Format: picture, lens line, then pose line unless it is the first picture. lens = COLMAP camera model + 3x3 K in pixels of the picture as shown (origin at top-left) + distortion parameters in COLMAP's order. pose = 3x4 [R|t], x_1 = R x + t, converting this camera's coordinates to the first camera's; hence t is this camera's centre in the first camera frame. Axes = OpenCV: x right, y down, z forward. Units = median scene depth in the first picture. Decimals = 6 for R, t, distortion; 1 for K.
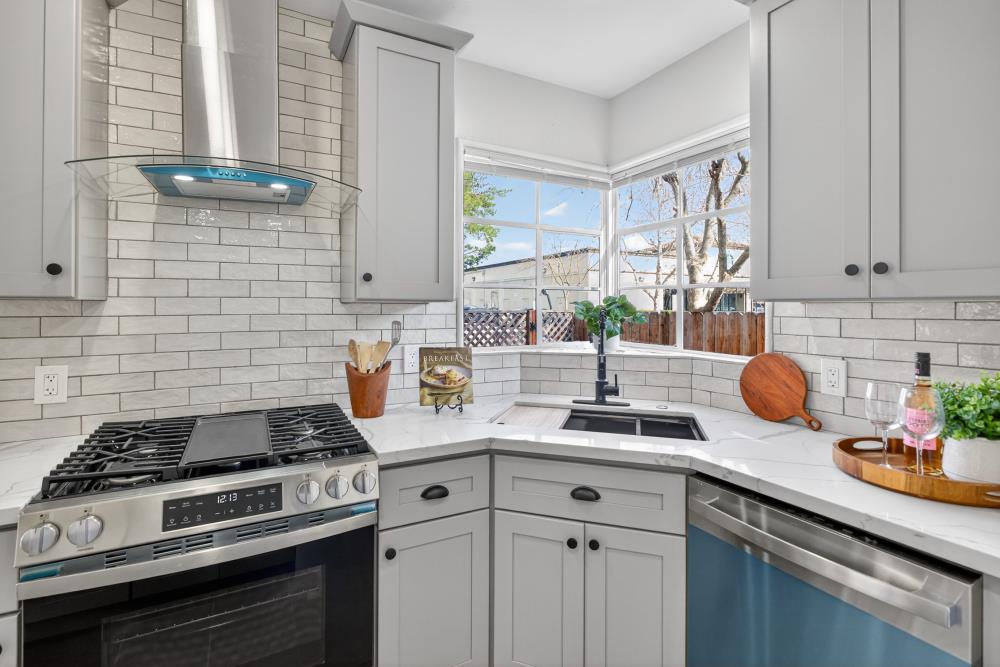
lens RADIAL K [[469.6, 0, 496.8], [0, 469.6, 305.3], [0, 0, 1]] dist [-0.001677, -0.000197]
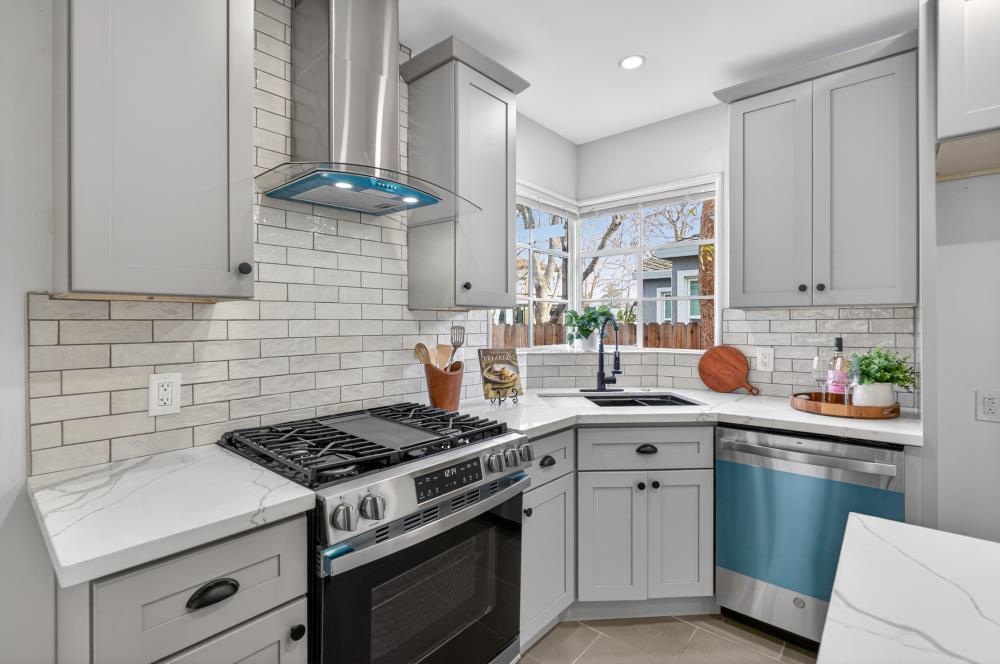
lens RADIAL K [[469.6, 0, 490.8], [0, 469.6, 326.8], [0, 0, 1]] dist [-0.001677, -0.000197]
pose [[0.928962, -0.007462, 0.370099, -0.634175], [0.004365, 0.999948, 0.009204, 0.029307], [-0.370148, -0.006935, 0.928947, -0.077471]]
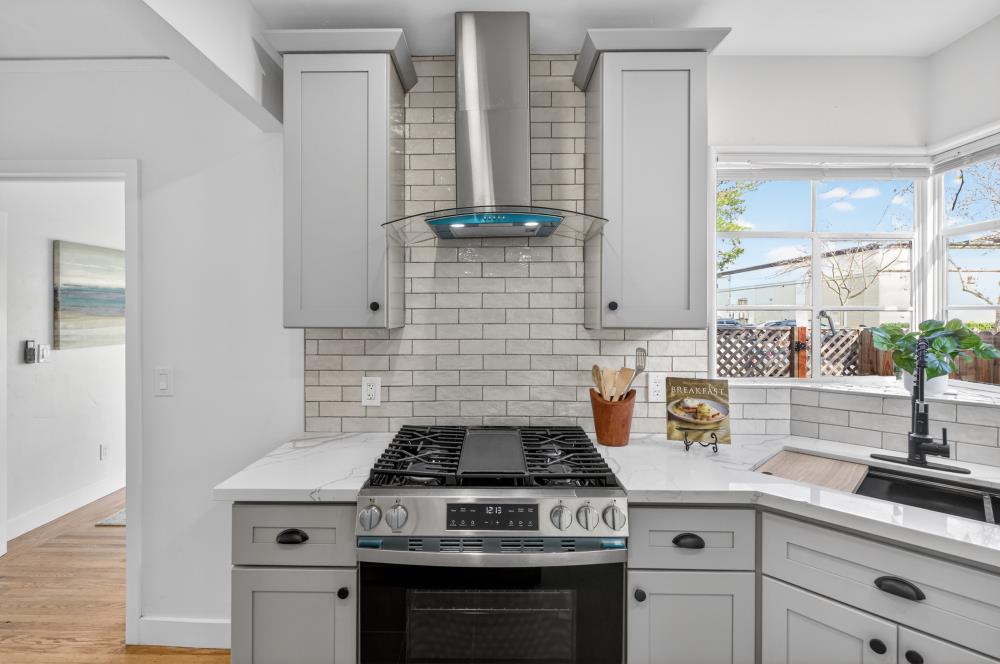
lens RADIAL K [[469.6, 0, 488.7], [0, 469.6, 315.6], [0, 0, 1]] dist [-0.001677, -0.000197]
pose [[0.878803, 0.000337, -0.477184, -0.032463], [0.002092, 0.999987, 0.004558, -0.043508], [0.477179, -0.005003, 0.878792, 0.003471]]
